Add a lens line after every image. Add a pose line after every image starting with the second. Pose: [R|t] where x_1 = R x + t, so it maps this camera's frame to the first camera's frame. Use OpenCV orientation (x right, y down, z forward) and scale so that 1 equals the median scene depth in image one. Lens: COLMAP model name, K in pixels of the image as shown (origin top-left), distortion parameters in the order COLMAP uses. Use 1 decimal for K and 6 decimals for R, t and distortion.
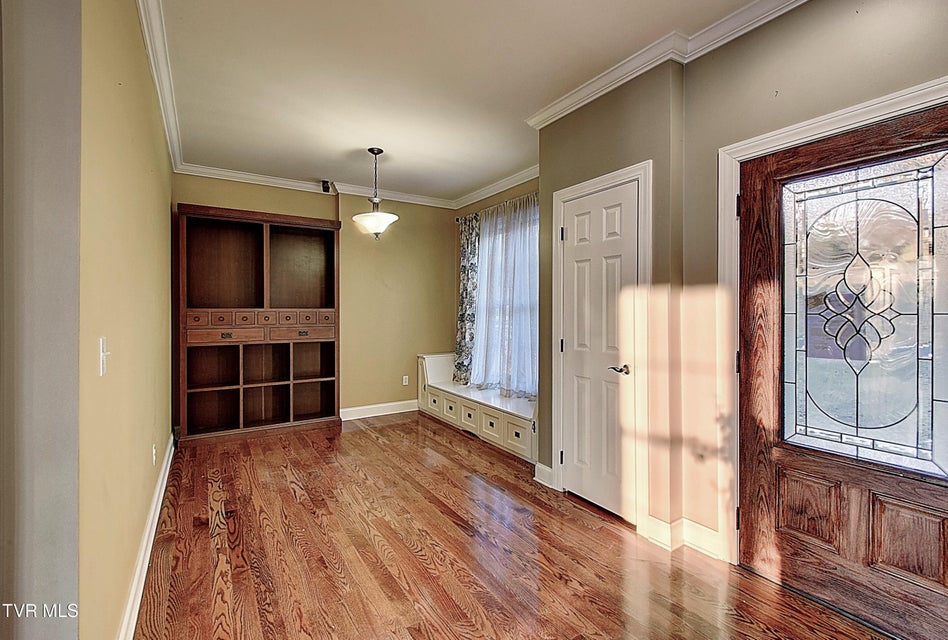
lens RADIAL K [[425.2, 0, 470.2], [0, 425.2, 314.5], [0, 0, 1]] dist [-0.001086, -0.001040]
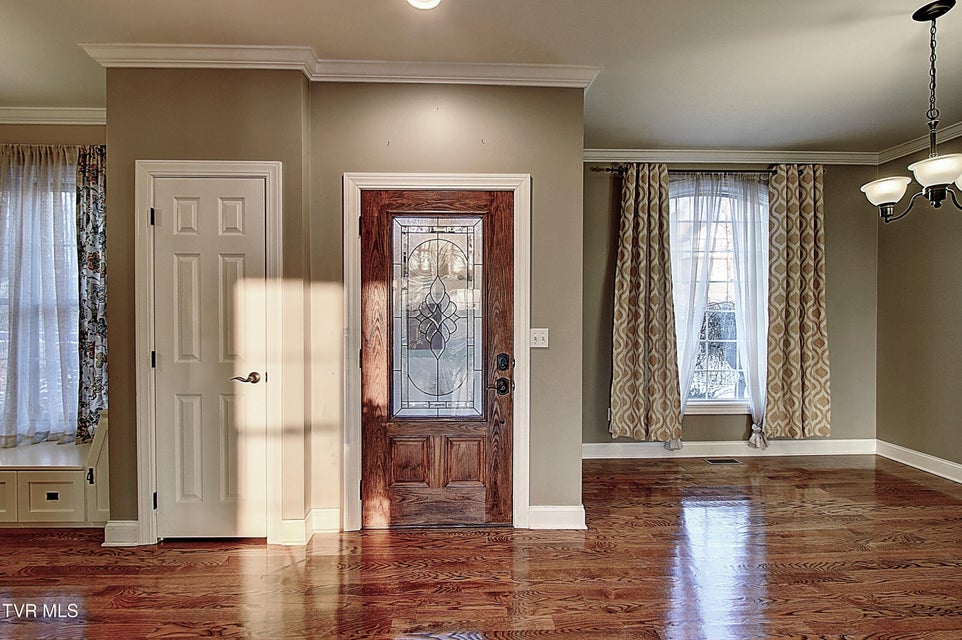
lens RADIAL K [[429.2, 0, 481.0], [0, 429.2, 320.0], [0, 0, 1]] dist [0.001273, -0.006103]
pose [[0.499610, -0.012593, 0.866159, -0.220152], [0.005151, 0.999920, 0.011566, -0.006926], [-0.866235, -0.001317, 0.499635, 0.104328]]
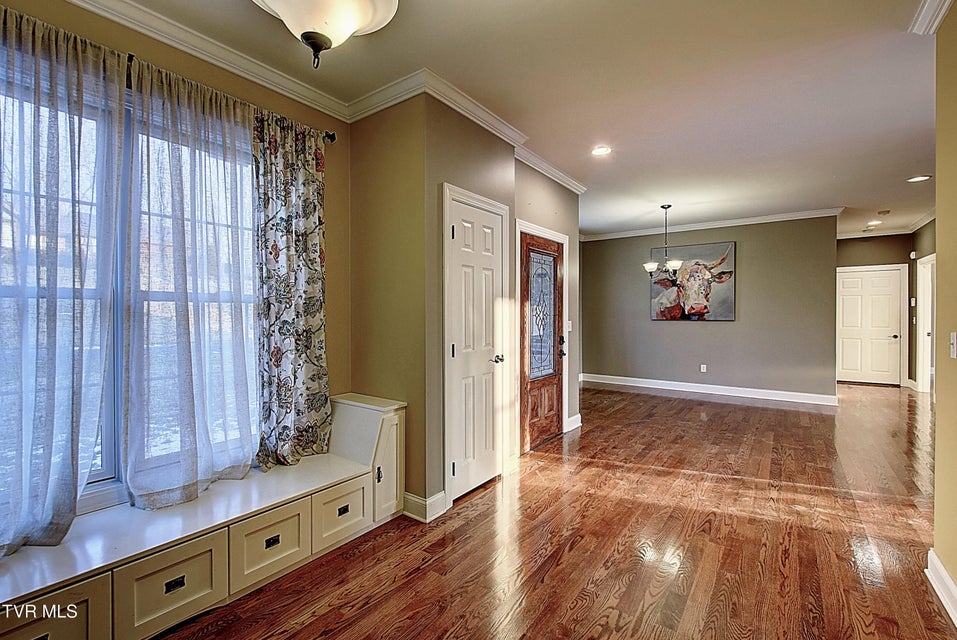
lens RADIAL K [[427.0, 0, 478.5], [0, 427.0, 320.0], [0, 0, 1]] dist [0.001273, -0.006103]
pose [[-0.382617, -0.011927, 0.923830, -0.895813], [0.008947, 0.999822, 0.016614, -0.013050], [-0.923864, 0.014622, -0.382442, 1.725646]]
